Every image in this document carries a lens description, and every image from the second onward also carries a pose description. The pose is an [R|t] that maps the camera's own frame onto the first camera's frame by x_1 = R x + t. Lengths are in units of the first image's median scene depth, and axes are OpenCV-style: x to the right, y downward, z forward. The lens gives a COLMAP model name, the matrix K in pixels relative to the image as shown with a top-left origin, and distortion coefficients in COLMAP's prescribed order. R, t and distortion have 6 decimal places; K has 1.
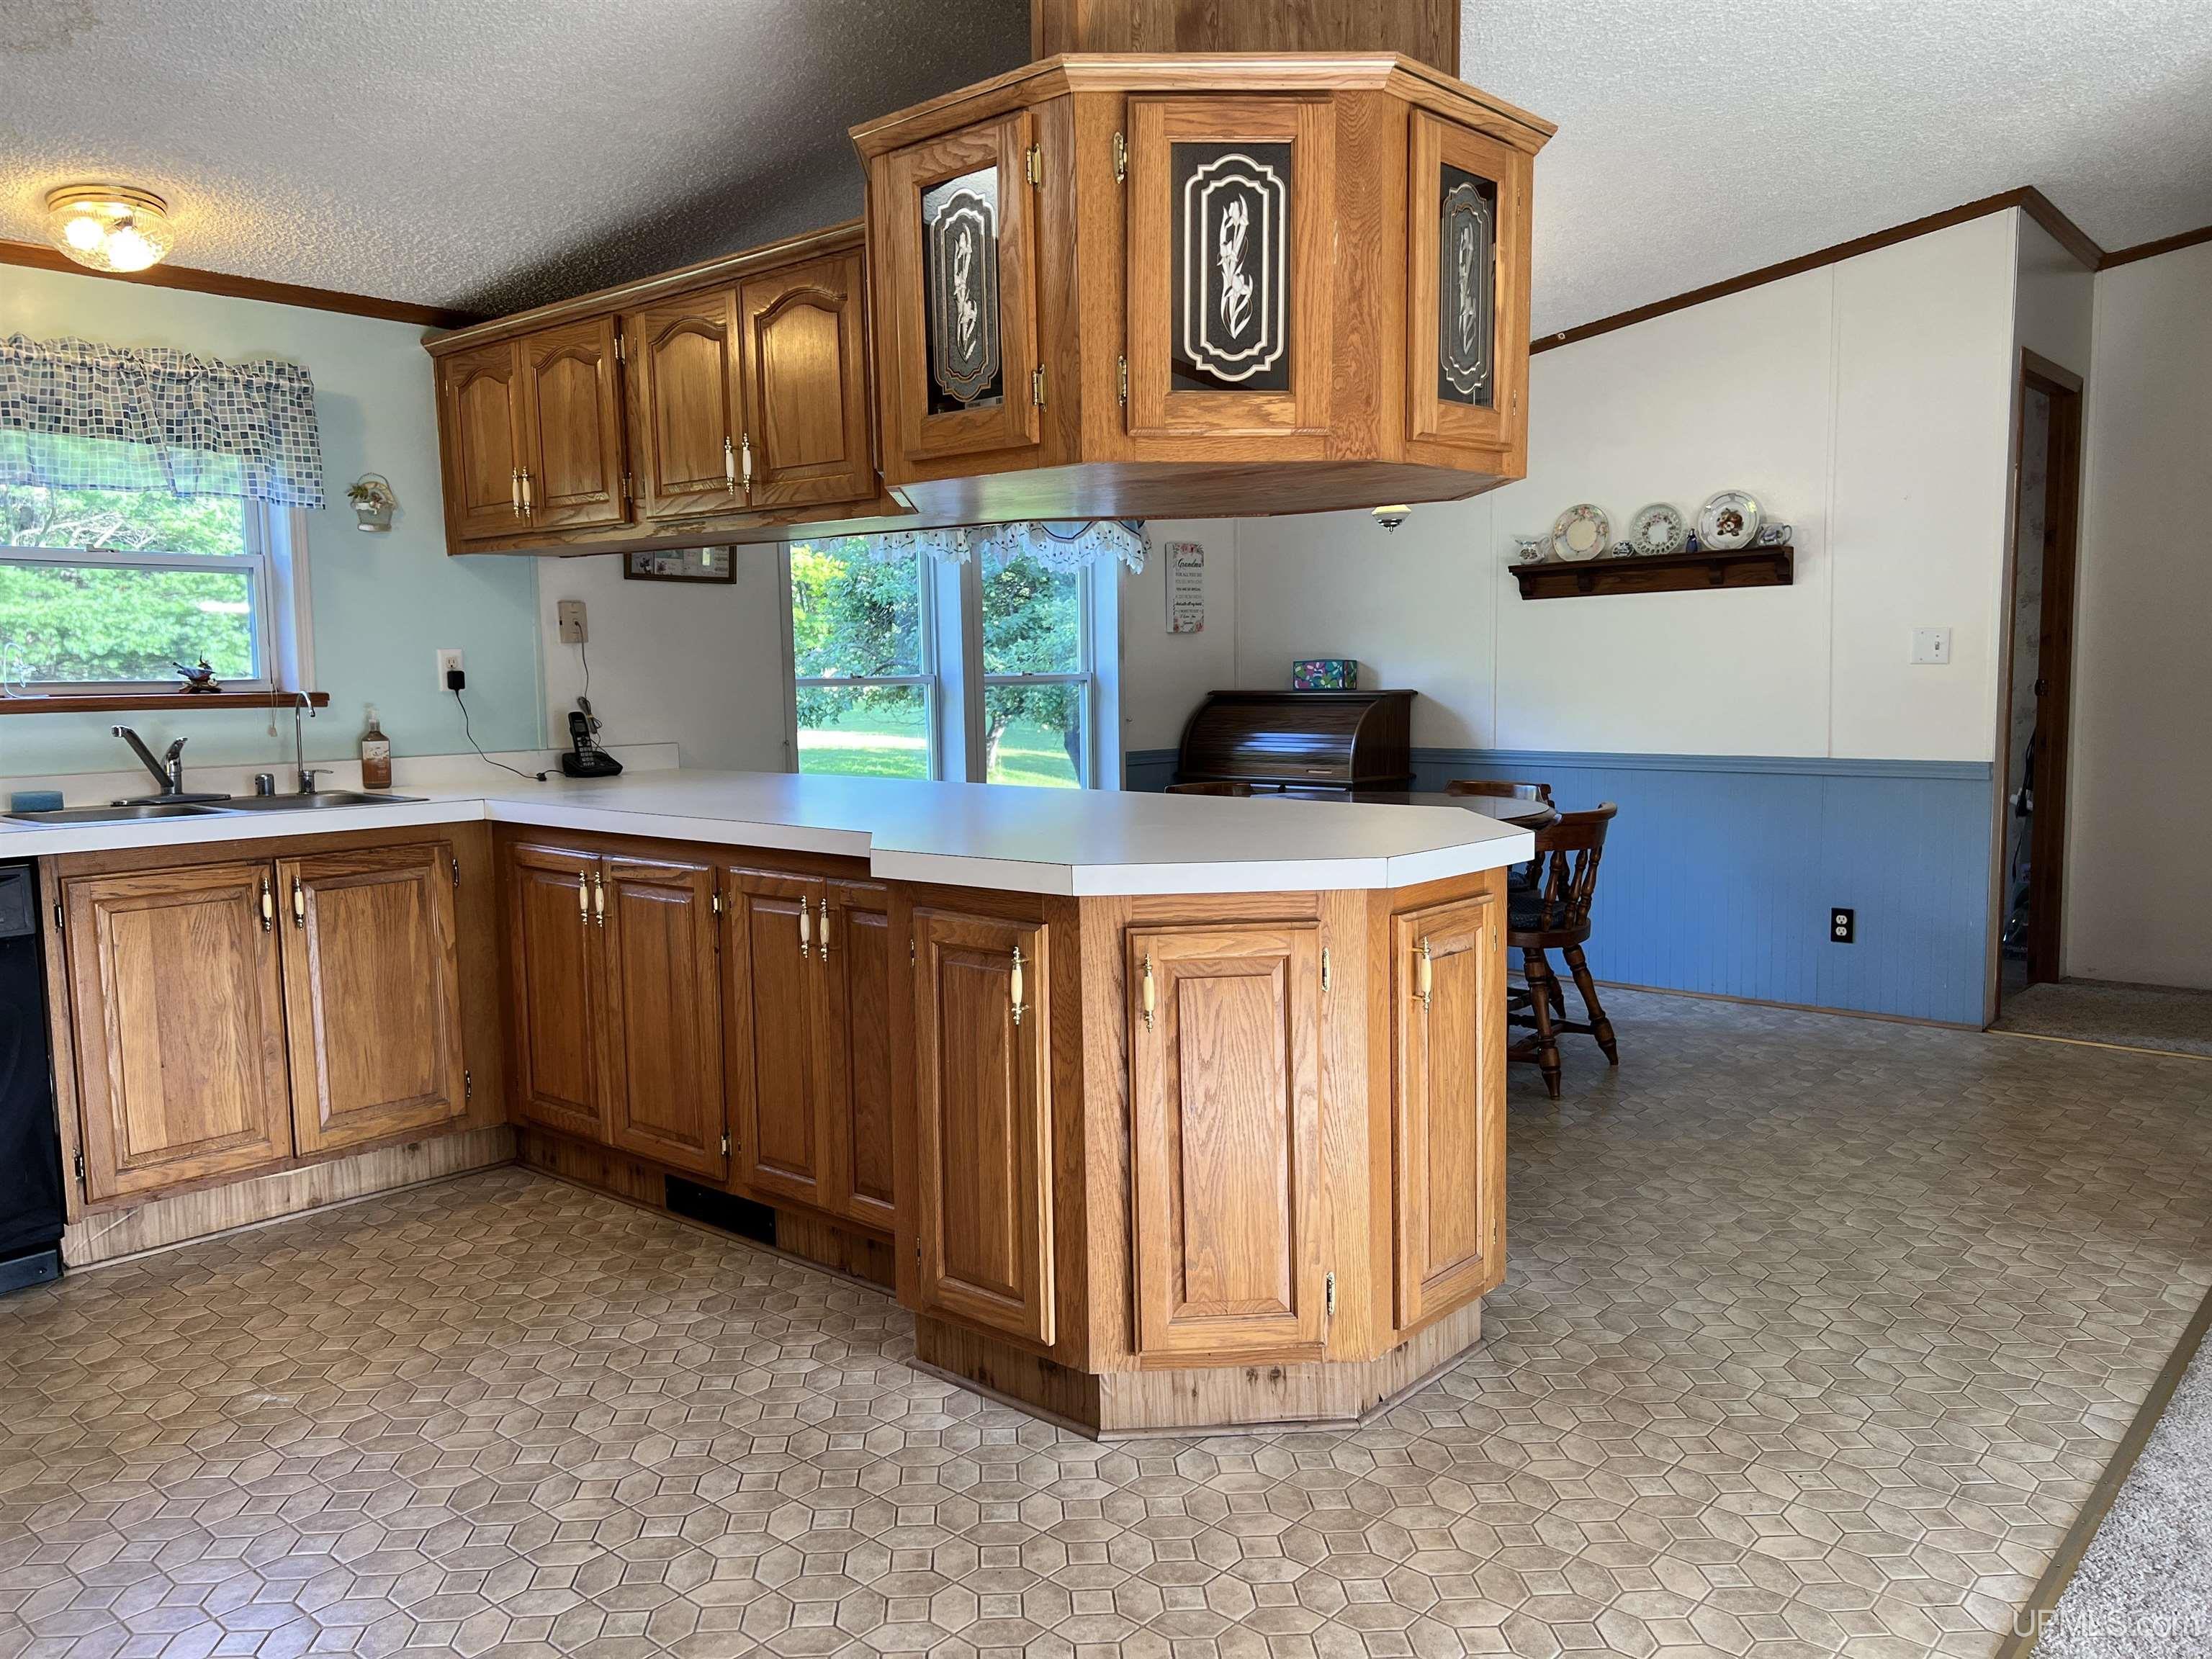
lens RADIAL K [[1672.2, 0, 1089.1], [0, 1672.2, 847.5], [0, 0, 1]] dist [0.035892, -0.024351]
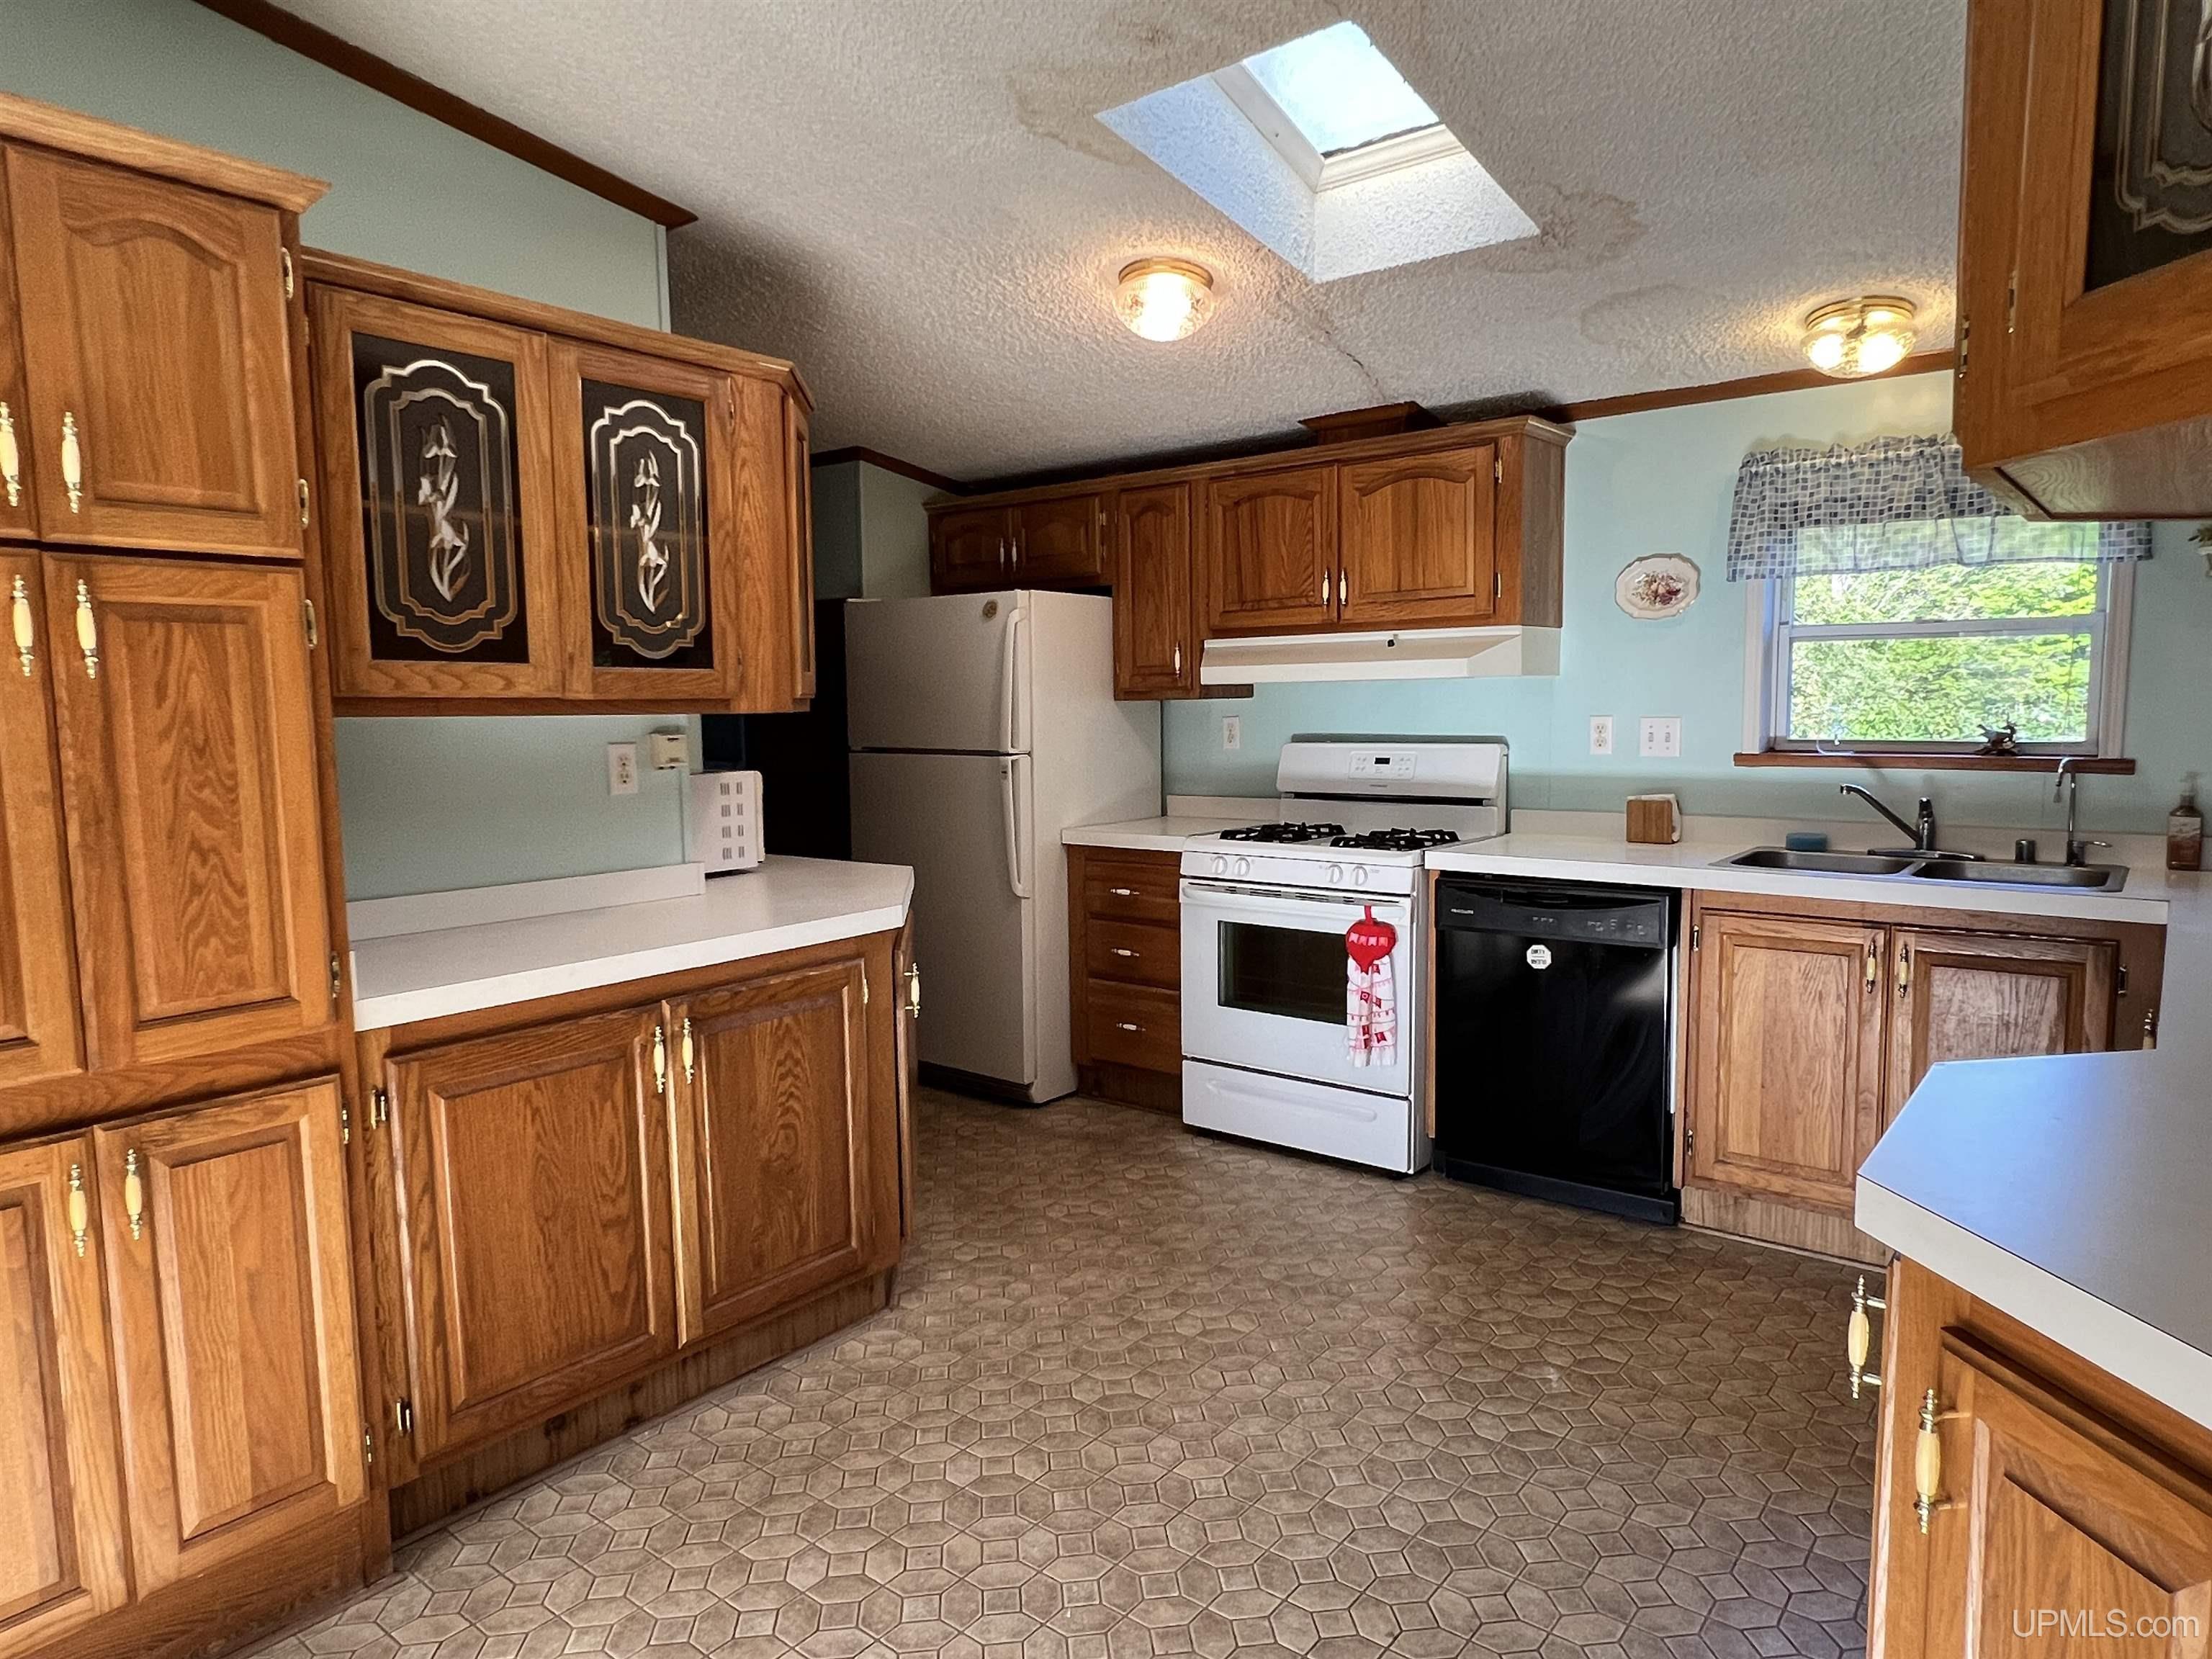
lens RADIAL K [[1345.3, 0, 1095.3], [0, 1345.3, 833.9], [0, 0, 1]] dist [0.001190, -0.002447]
pose [[0.051378, 0.116726, -0.991834, 0.303562], [-0.092566, 0.989427, 0.111648, -0.097468], [0.994380, 0.086074, 0.061640, 0.474302]]
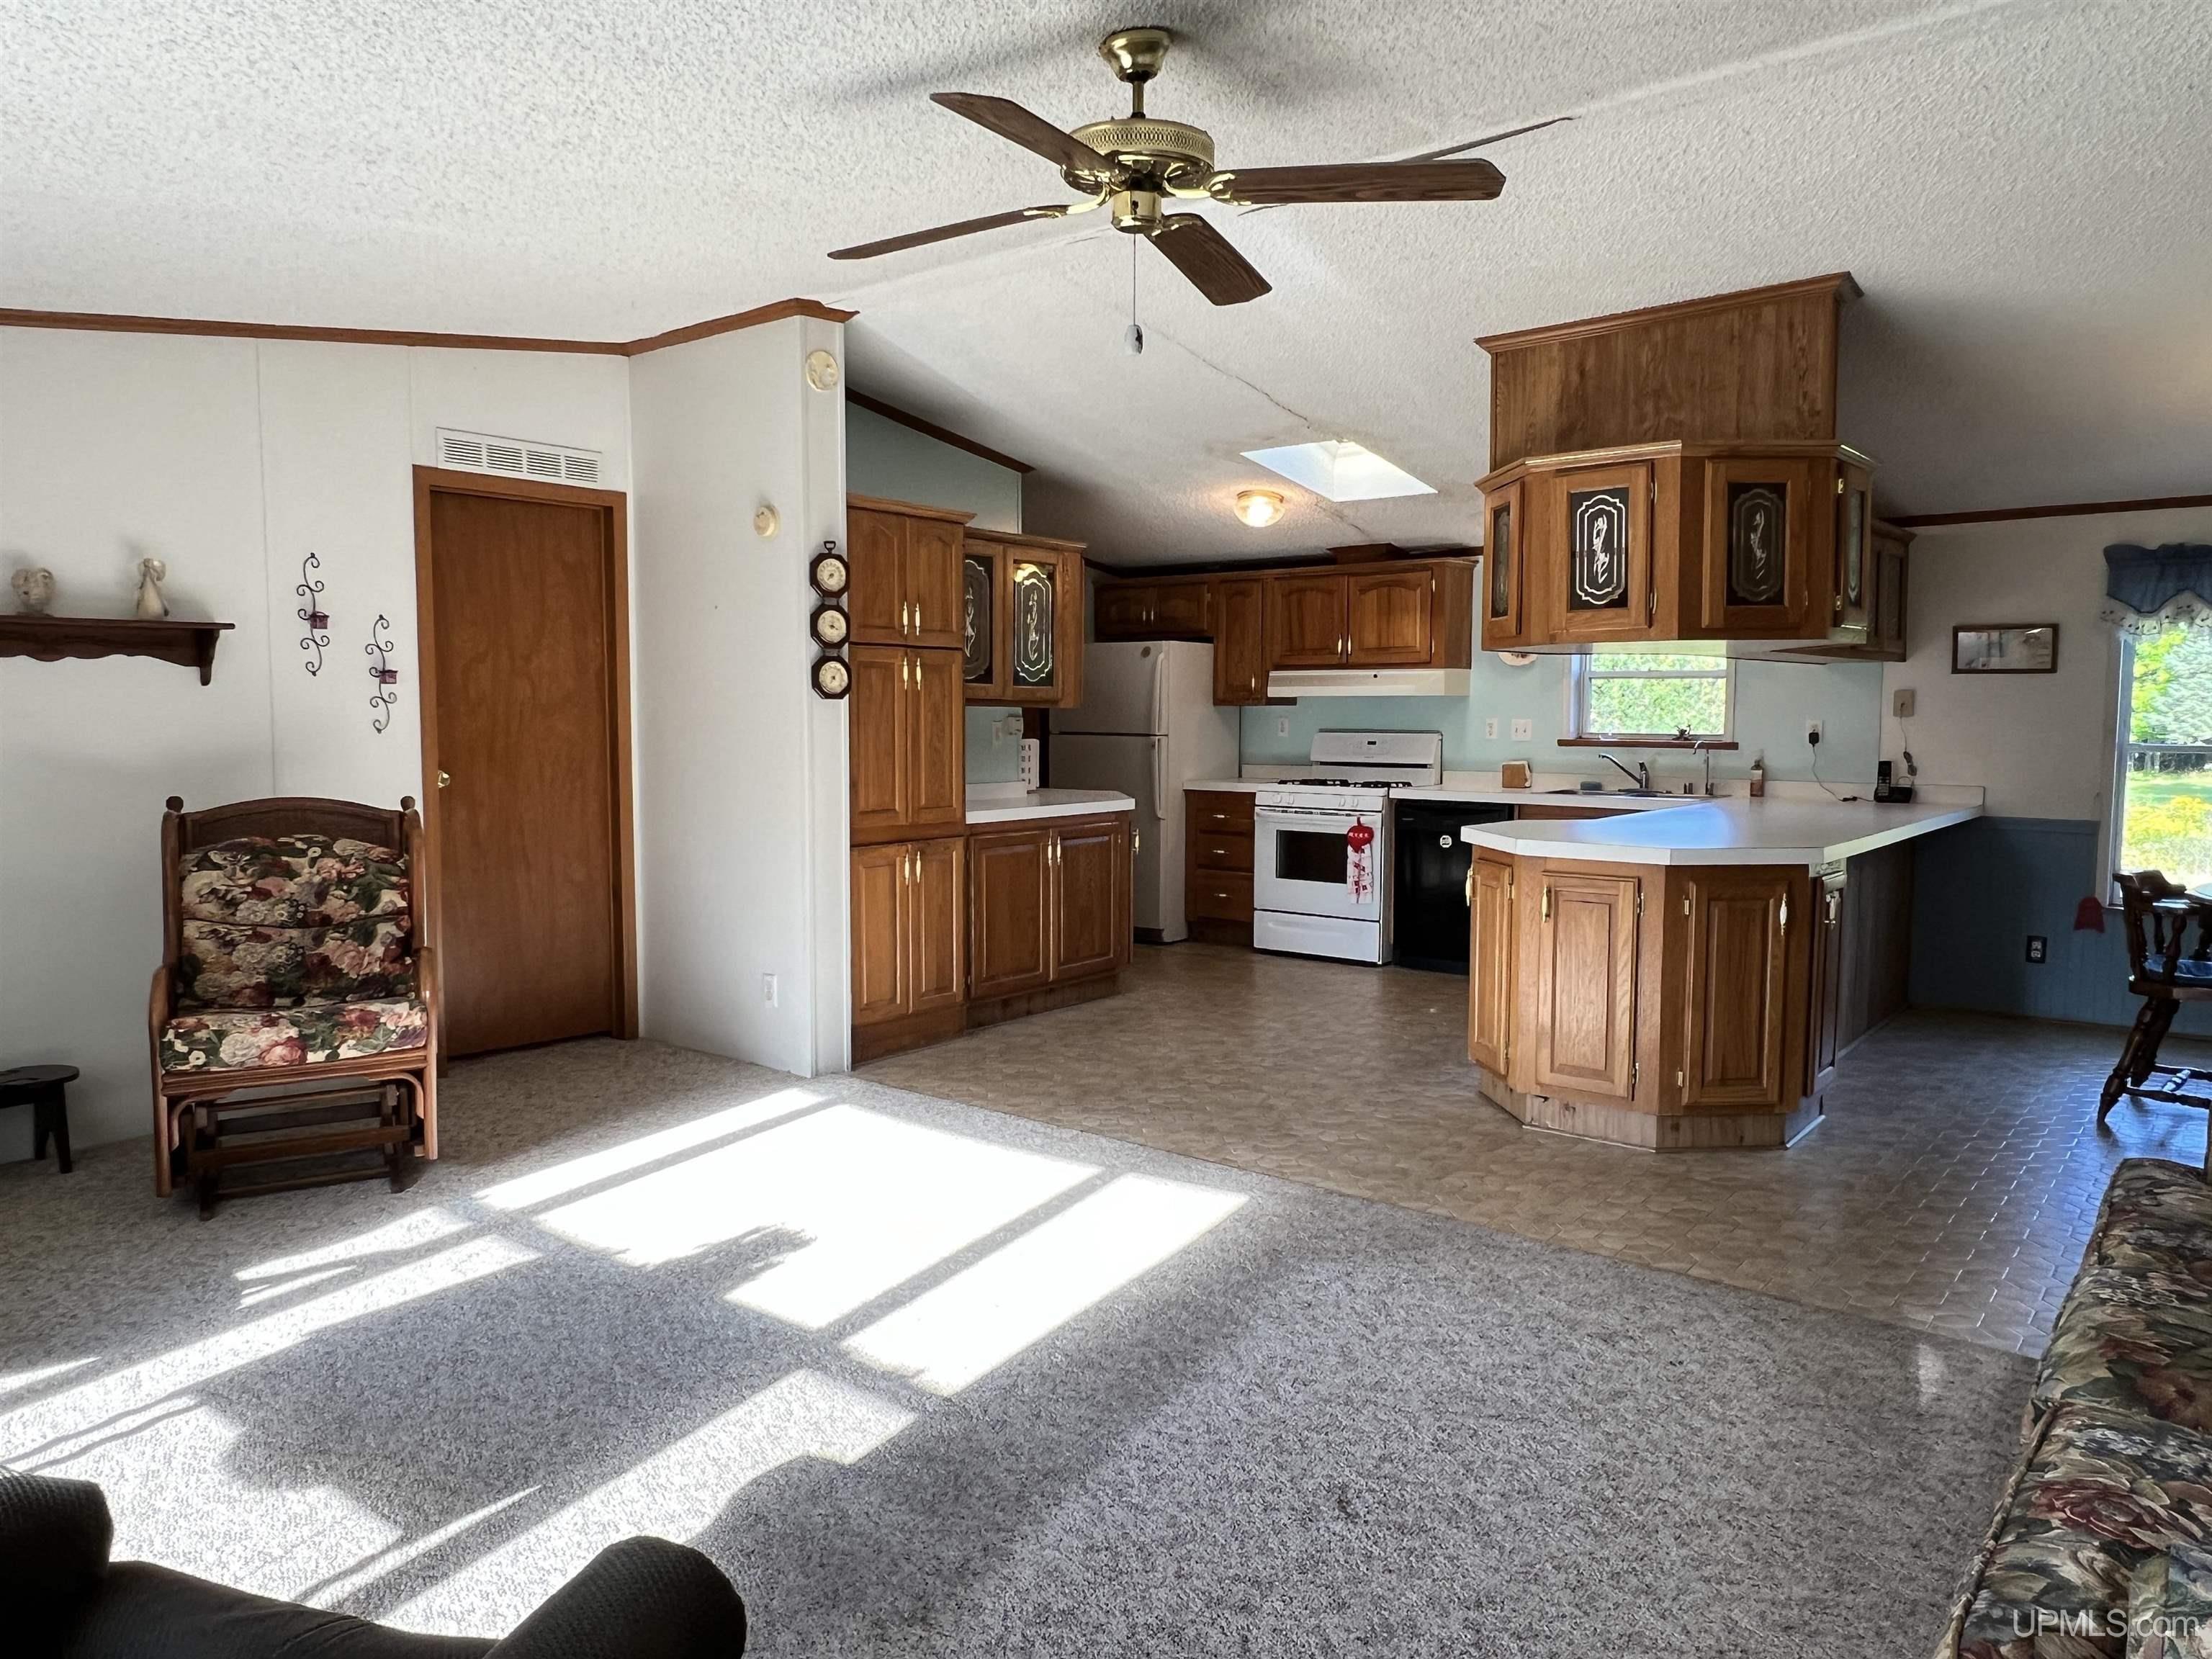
lens RADIAL K [[1470.2, 0, 1097.7], [0, 1470.2, 824.8], [0, 0, 1]] dist [0.003026, -0.003964]
pose [[0.043291, 0.097410, -0.994302, 1.371447], [-0.109845, 0.989666, 0.092173, -0.089357], [0.993006, 0.105229, 0.053544, 0.268516]]
